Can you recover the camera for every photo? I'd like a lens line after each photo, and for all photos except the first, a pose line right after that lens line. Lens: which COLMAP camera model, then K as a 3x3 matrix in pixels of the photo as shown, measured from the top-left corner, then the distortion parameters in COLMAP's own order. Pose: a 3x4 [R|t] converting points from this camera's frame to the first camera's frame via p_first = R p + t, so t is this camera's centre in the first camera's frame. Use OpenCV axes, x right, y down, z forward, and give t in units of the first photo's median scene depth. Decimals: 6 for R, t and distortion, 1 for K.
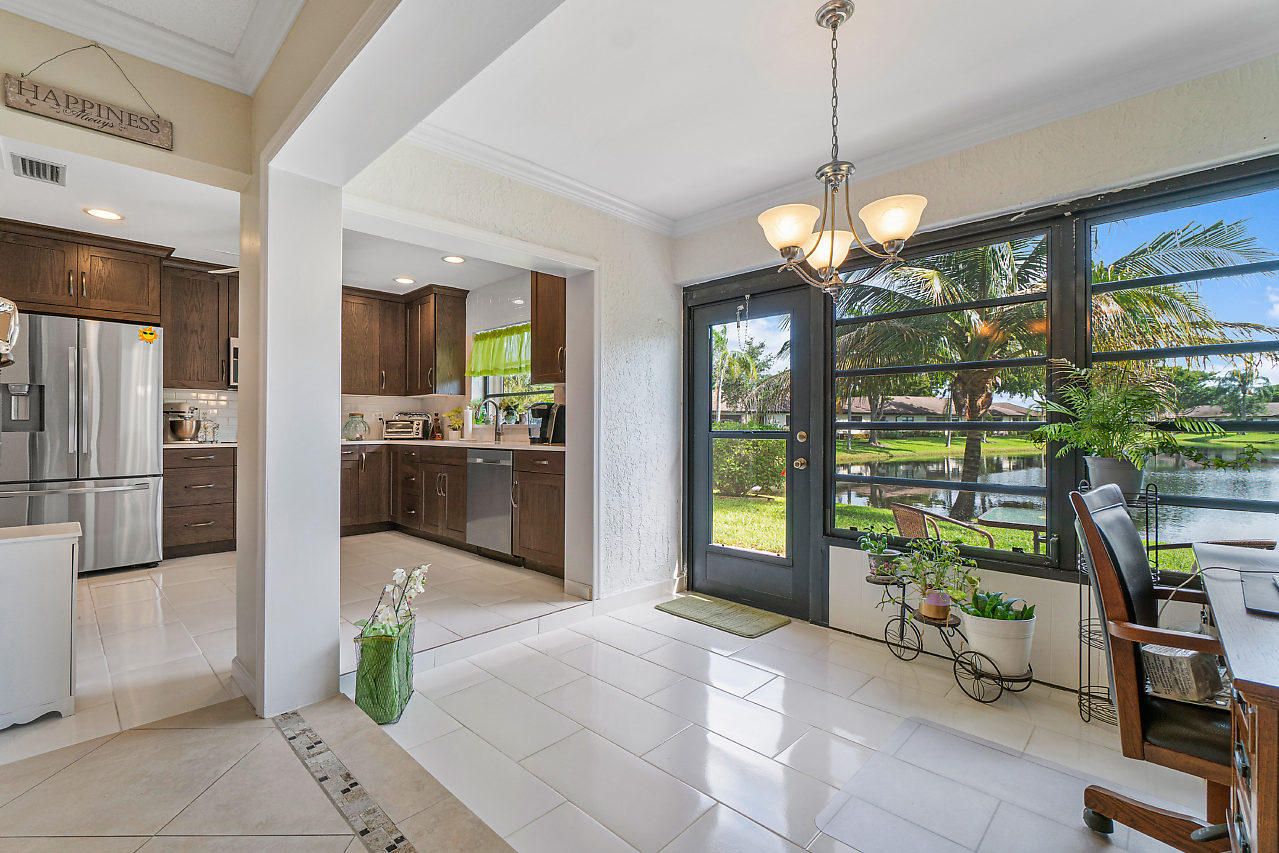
lens RADIAL K [[568.2, 0, 637.1], [0, 568.2, 420.4], [0, 0, 1]] dist [-0.001002, -0.000061]
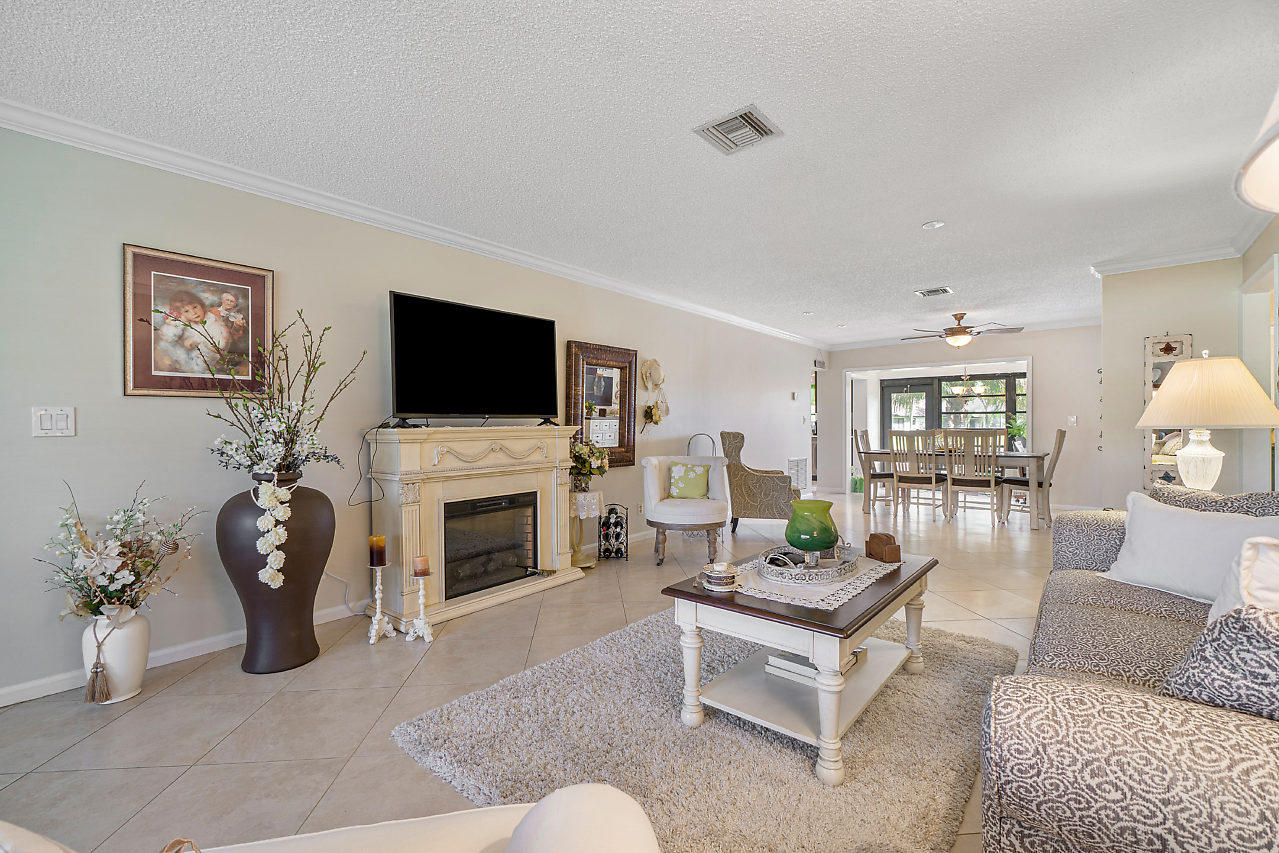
lens RADIAL K [[553.6, 0, 639.5], [0, 553.6, 426.5], [0, 0, 1]] dist [0.009950, -0.000049]
pose [[0.997347, 0.000805, 0.072790, -1.248049], [-0.001635, 0.999934, 0.011349, -0.031756], [-0.072776, -0.011437, 0.997283, -1.580829]]
